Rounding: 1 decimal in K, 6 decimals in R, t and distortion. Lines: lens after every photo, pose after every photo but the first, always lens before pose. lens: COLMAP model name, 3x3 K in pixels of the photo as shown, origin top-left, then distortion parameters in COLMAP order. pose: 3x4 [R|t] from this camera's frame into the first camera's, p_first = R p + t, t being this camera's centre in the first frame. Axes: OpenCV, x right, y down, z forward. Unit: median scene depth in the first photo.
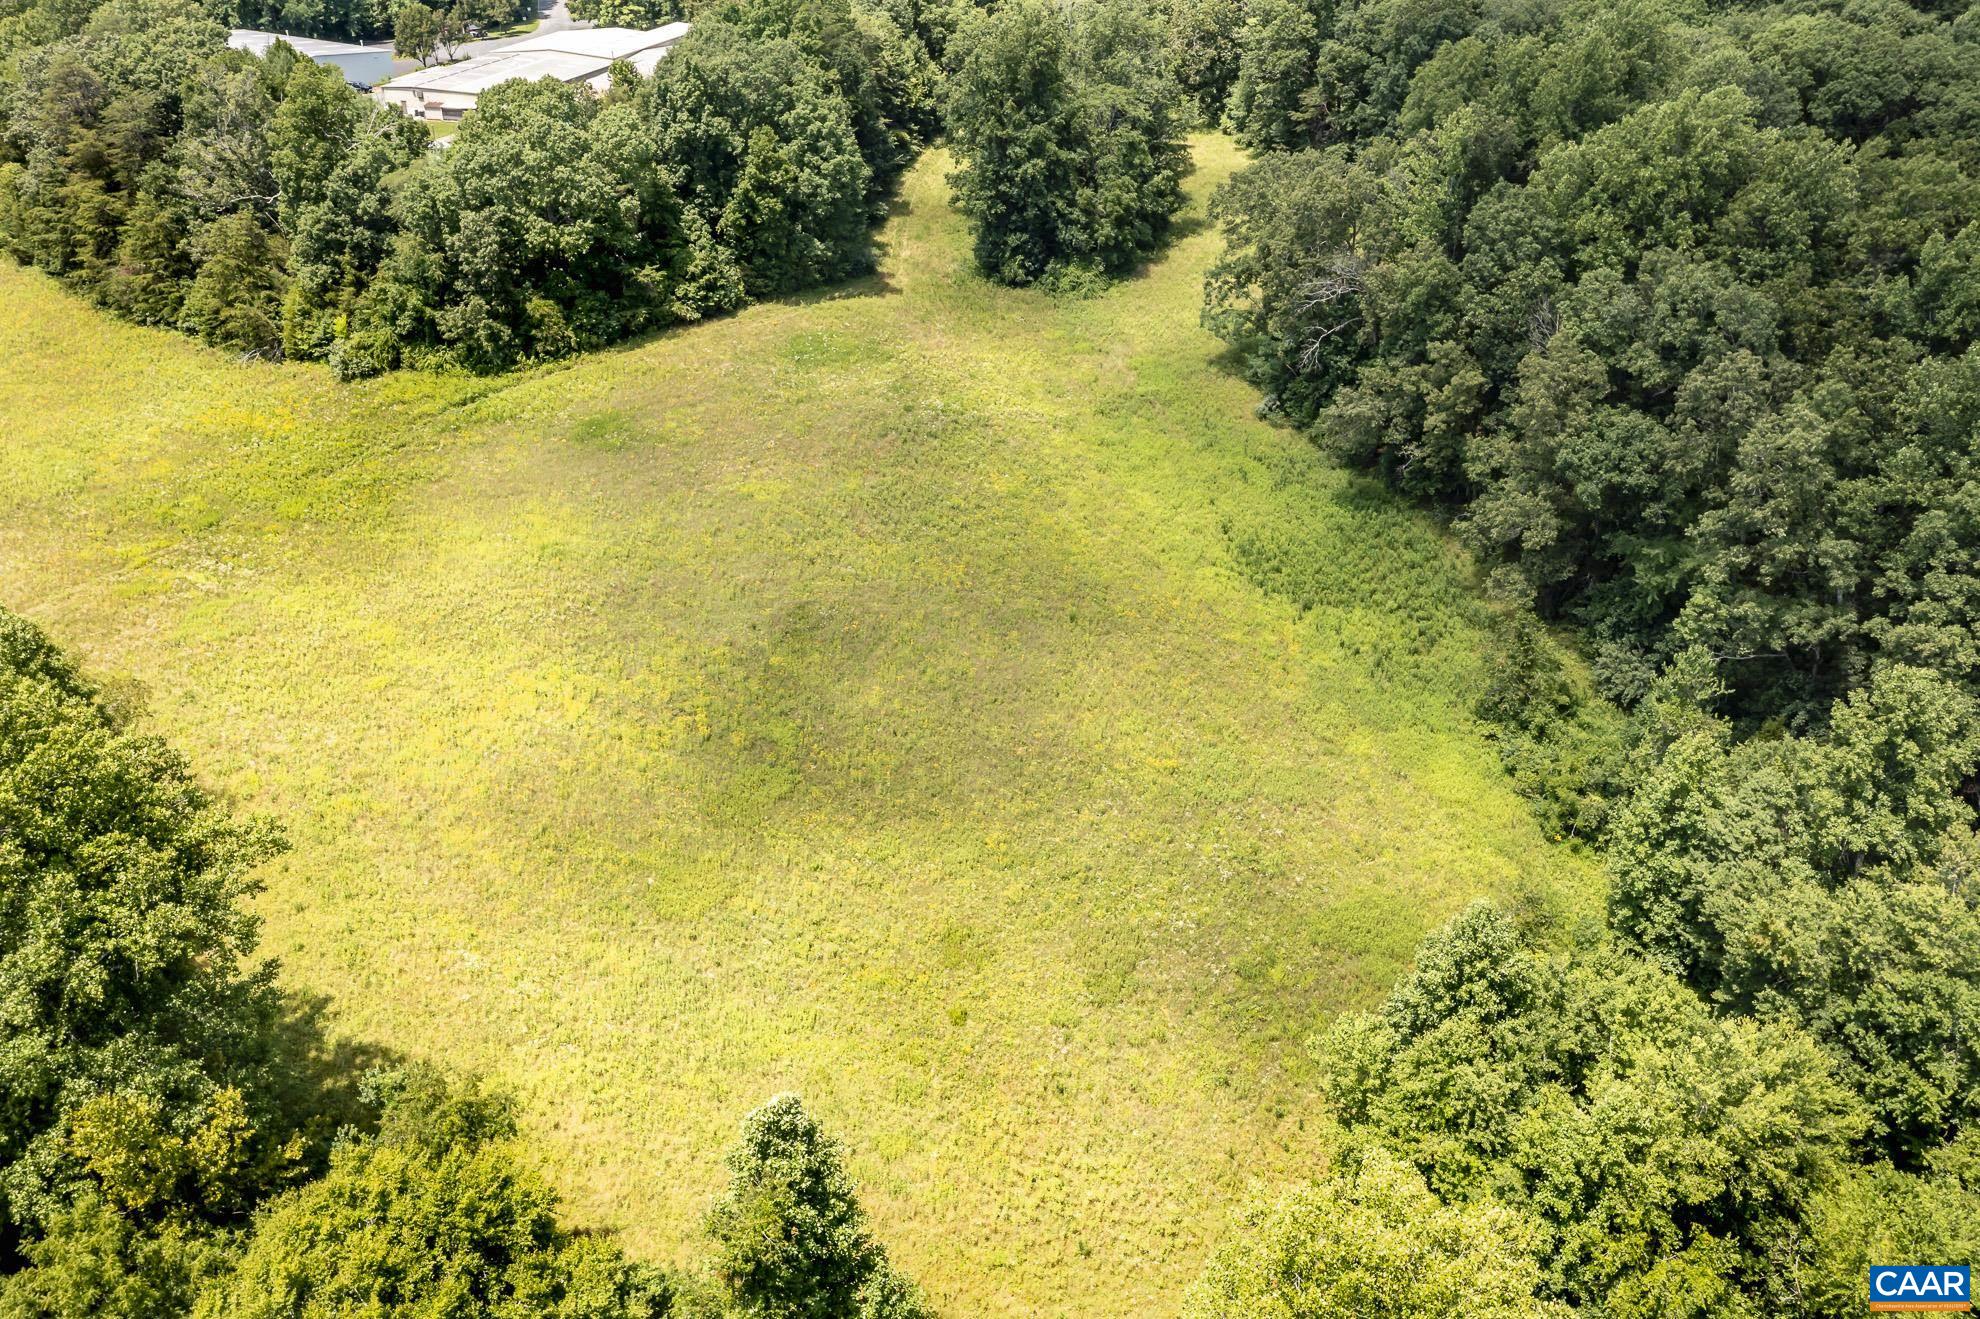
lens RADIAL K [[1595.2, 0, 984.3], [0, 1595.2, 652.4], [0, 0, 1]] dist [0.002813, 0.012049]
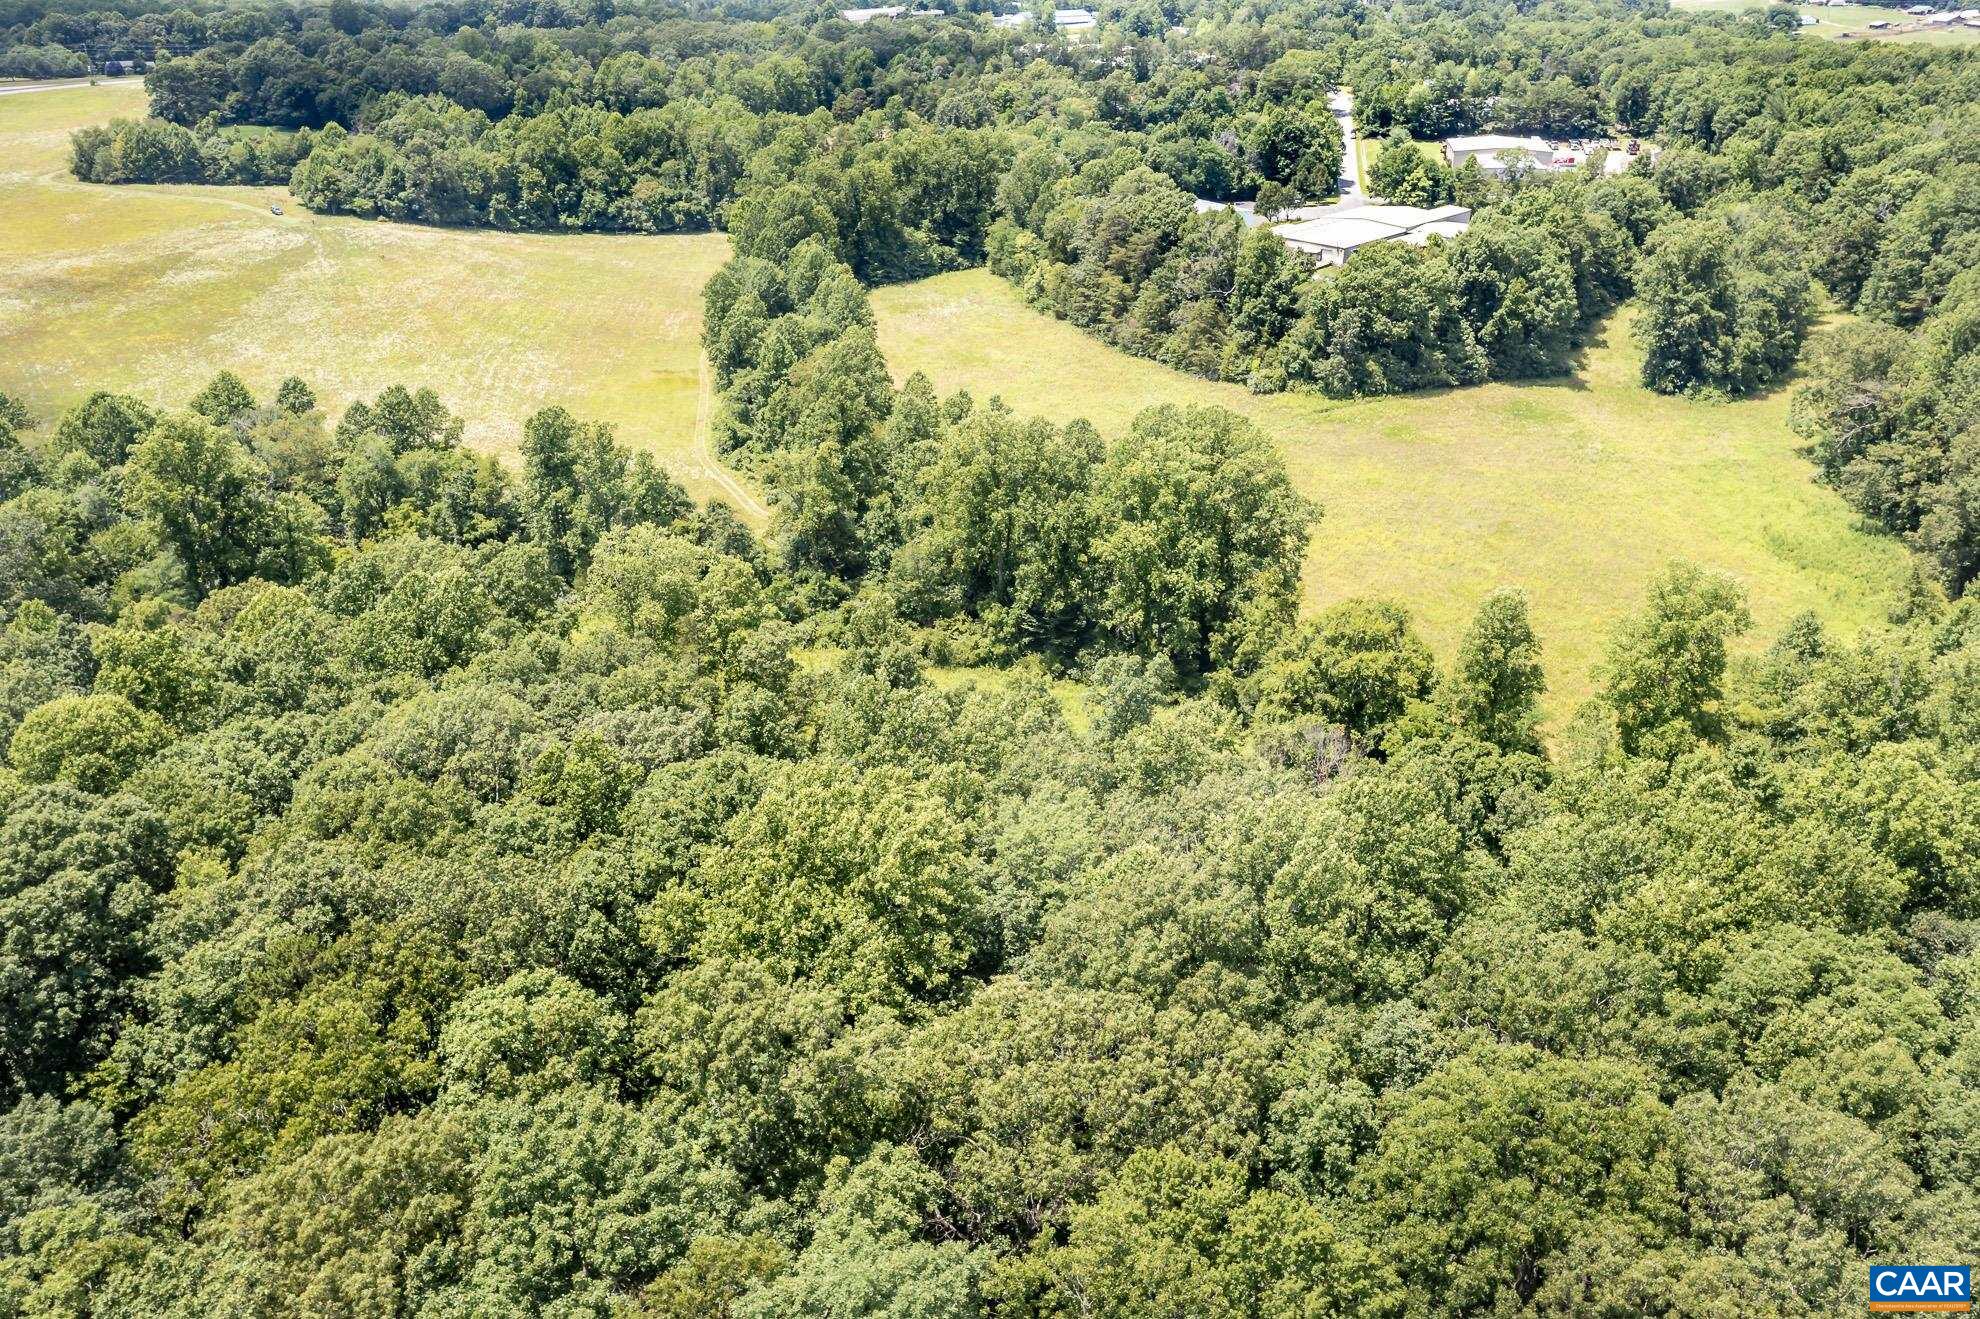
lens RADIAL K [[1595.2, 0, 978.2], [0, 1595.2, 674.0], [0, 0, 1]] dist [0.002813, 0.012049]
pose [[0.914881, 0.178083, -0.362324, 0.021429], [-0.205045, 0.978052, -0.037032, 0.245950], [0.347777, 0.108173, 0.931316, -0.686377]]
